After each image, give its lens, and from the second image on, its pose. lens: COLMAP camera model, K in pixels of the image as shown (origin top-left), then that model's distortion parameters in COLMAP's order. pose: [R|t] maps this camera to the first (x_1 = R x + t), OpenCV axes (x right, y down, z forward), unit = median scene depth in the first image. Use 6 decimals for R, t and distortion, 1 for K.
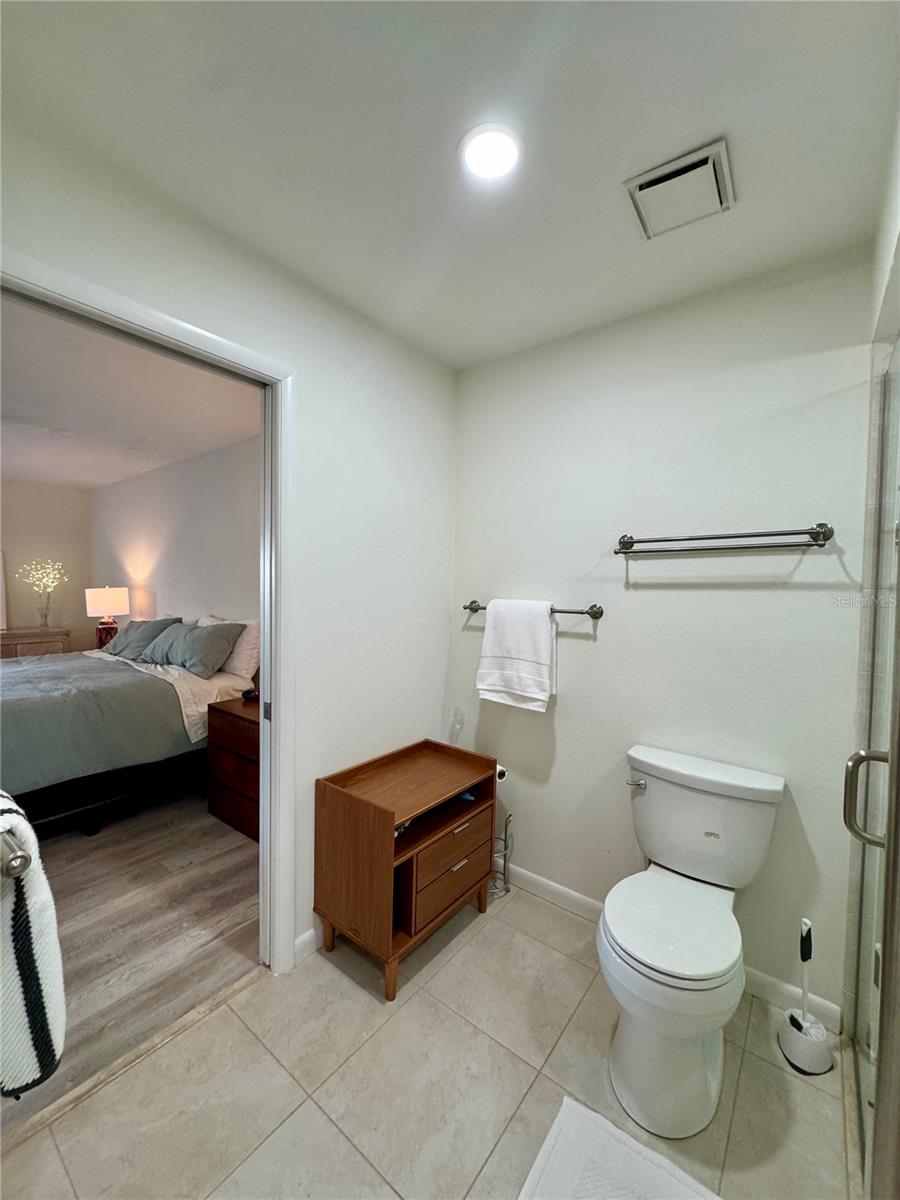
lens RADIAL K [[478.5, 0, 456.6], [0, 478.5, 602.1], [0, 0, 1]] dist [-0.004392, 0.000507]
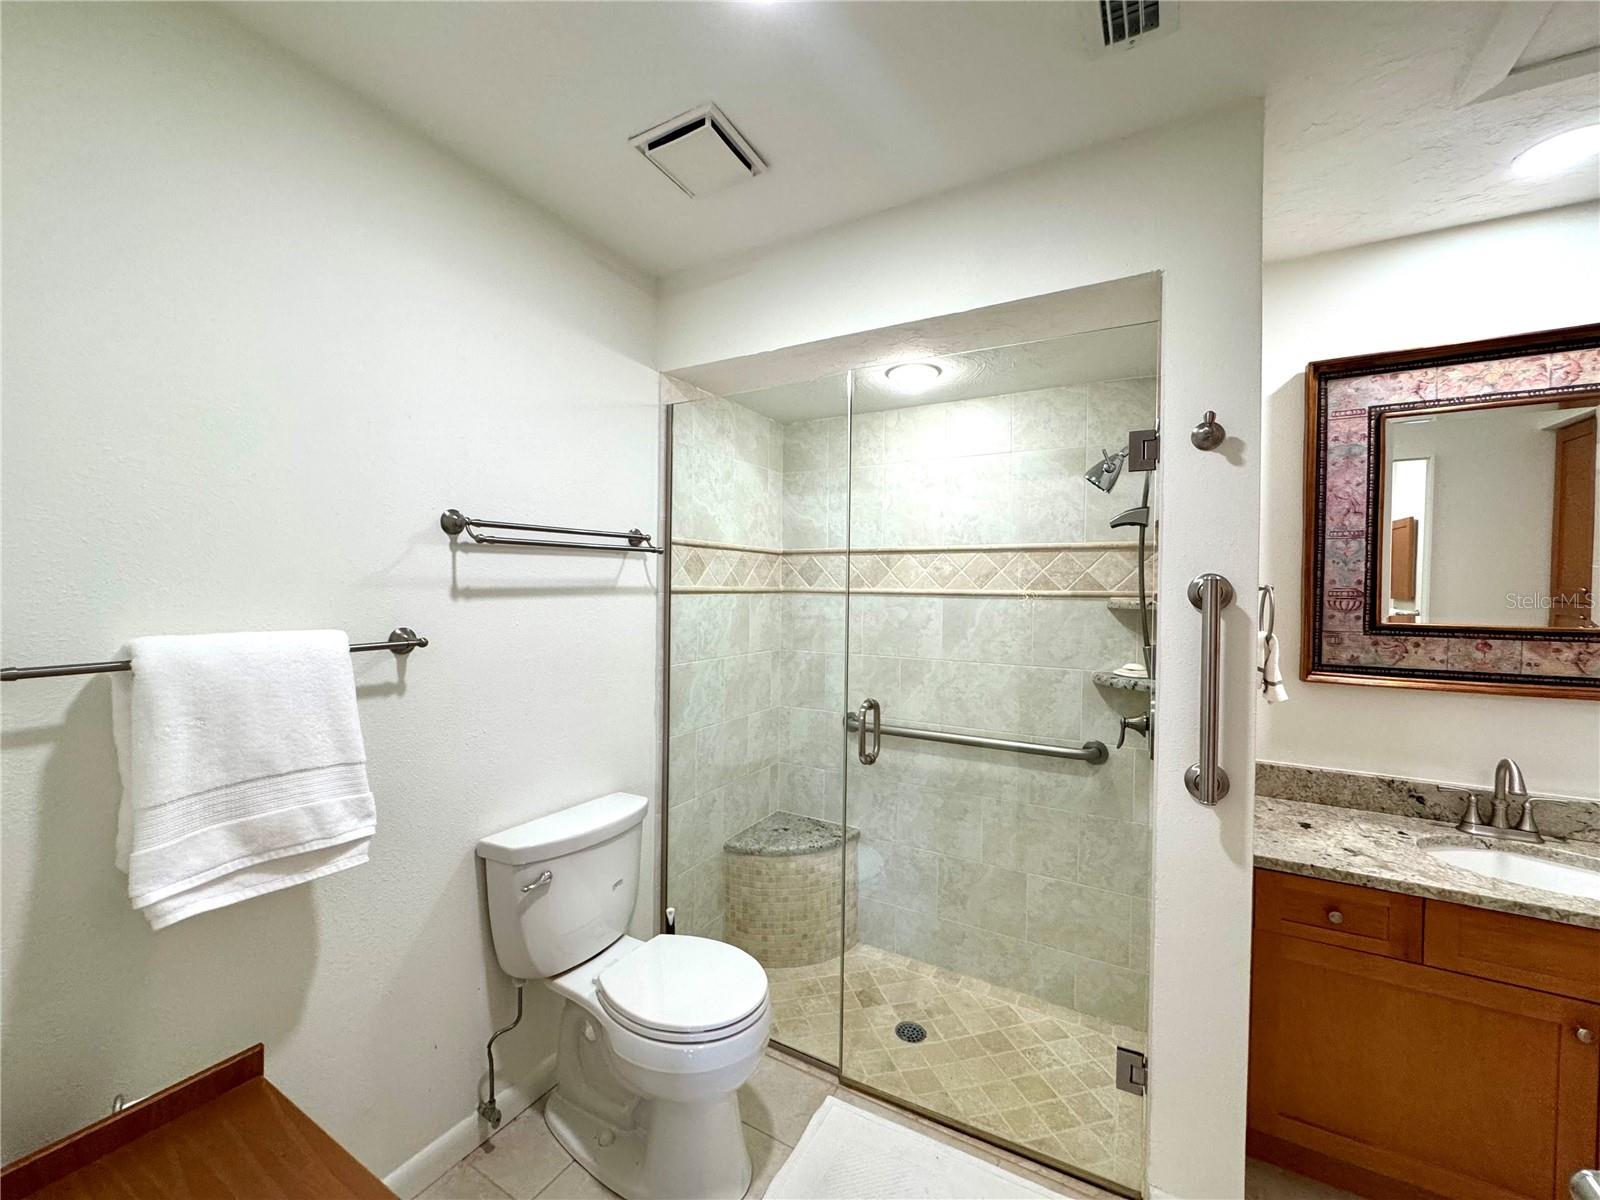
lens RADIAL K [[638.0, 0, 794.3], [0, 638.0, 598.8], [0, 0, 1]] dist [-0.004392, 0.000507]
pose [[-0.121701, -0.034568, 0.991965, -0.508282], [0.023158, 0.999022, 0.037655, -0.047542], [-0.992297, 0.027554, -0.120782, 0.668231]]
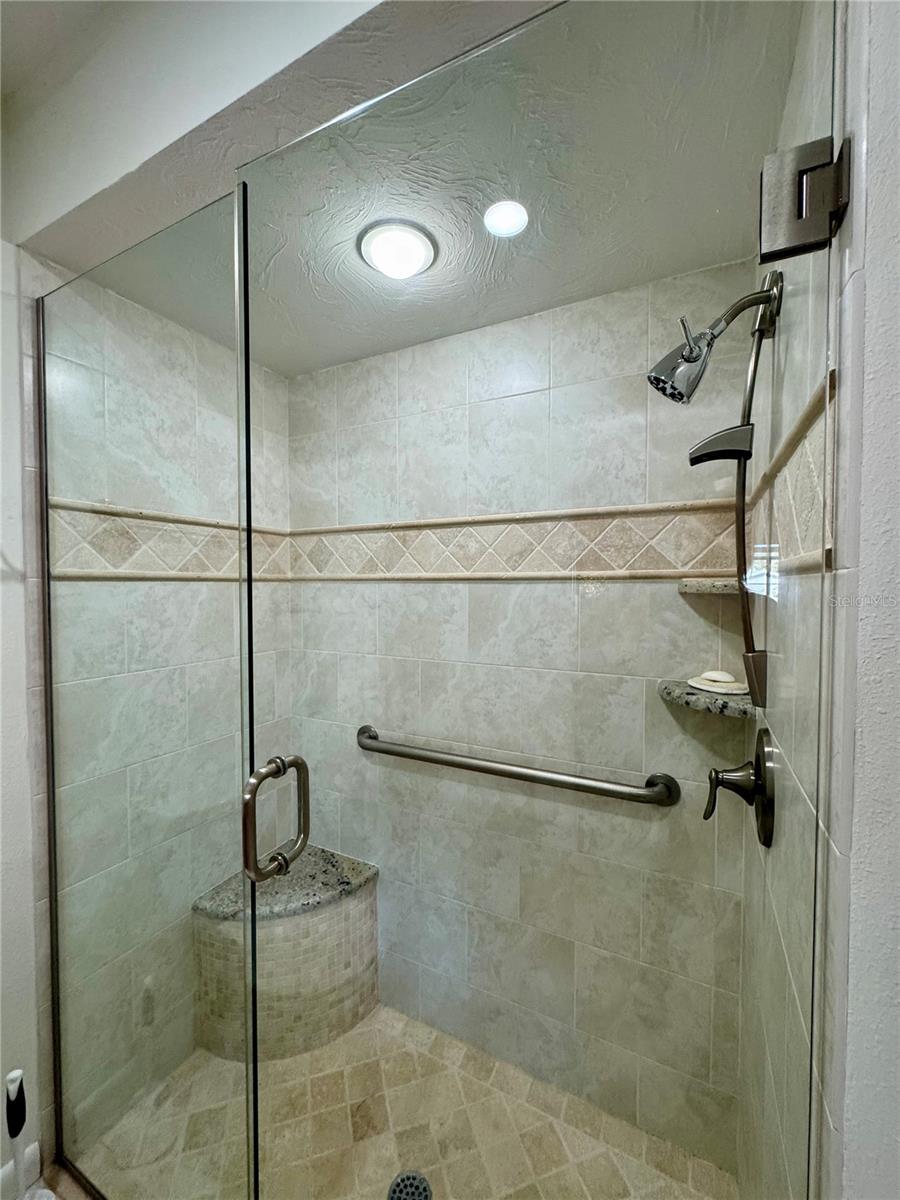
lens RADIAL K [[478.5, 0, 448.3], [0, 478.5, 601.5], [0, 0, 1]] dist [-0.004392, 0.000507]
pose [[-0.168506, -0.047823, 0.984540, 0.002940], [0.034067, 0.997943, 0.054305, -0.007112], [-0.985112, 0.042691, -0.166531, 0.366857]]
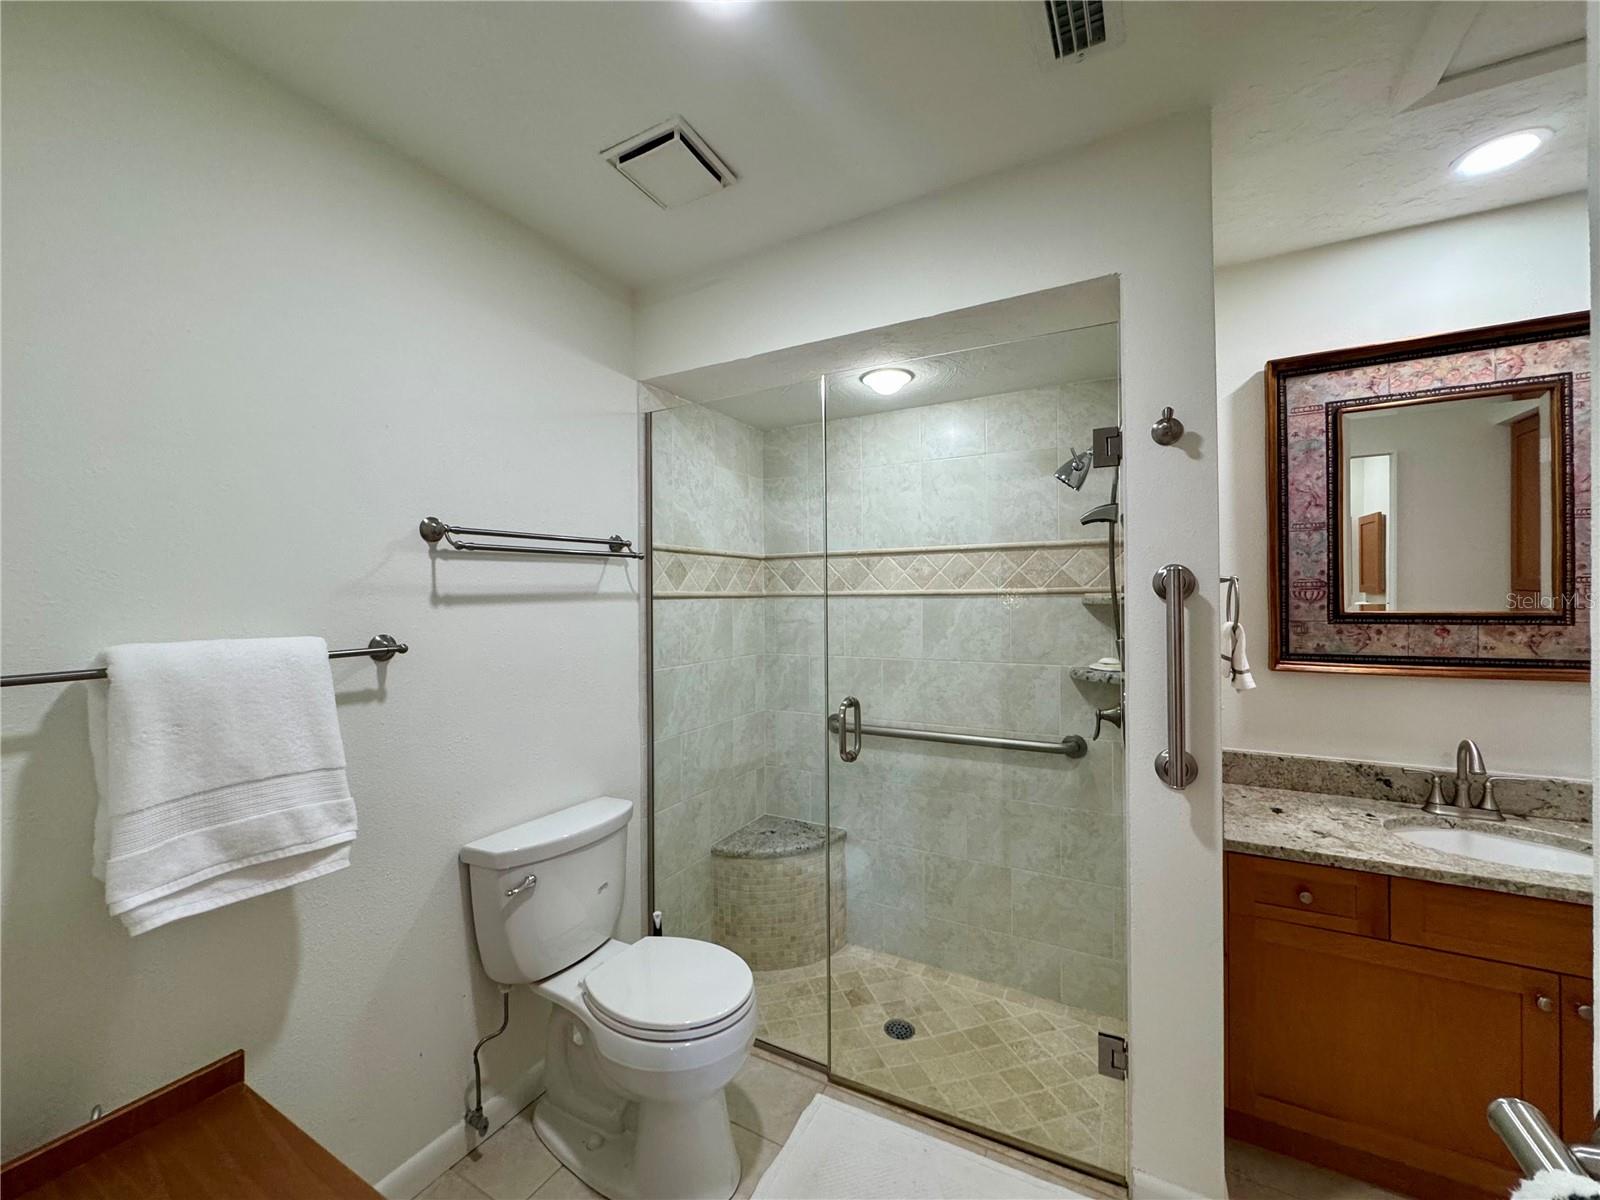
lens RADIAL K [[638.0, 0, 795.1], [0, 638.0, 599.4], [0, 0, 1]] dist [-0.004392, 0.000507]
pose [[-0.139344, -0.017735, 0.990085, -0.524877], [0.043772, 0.998752, 0.024050, -0.034132], [-0.989276, 0.046690, -0.138393, 0.653980]]
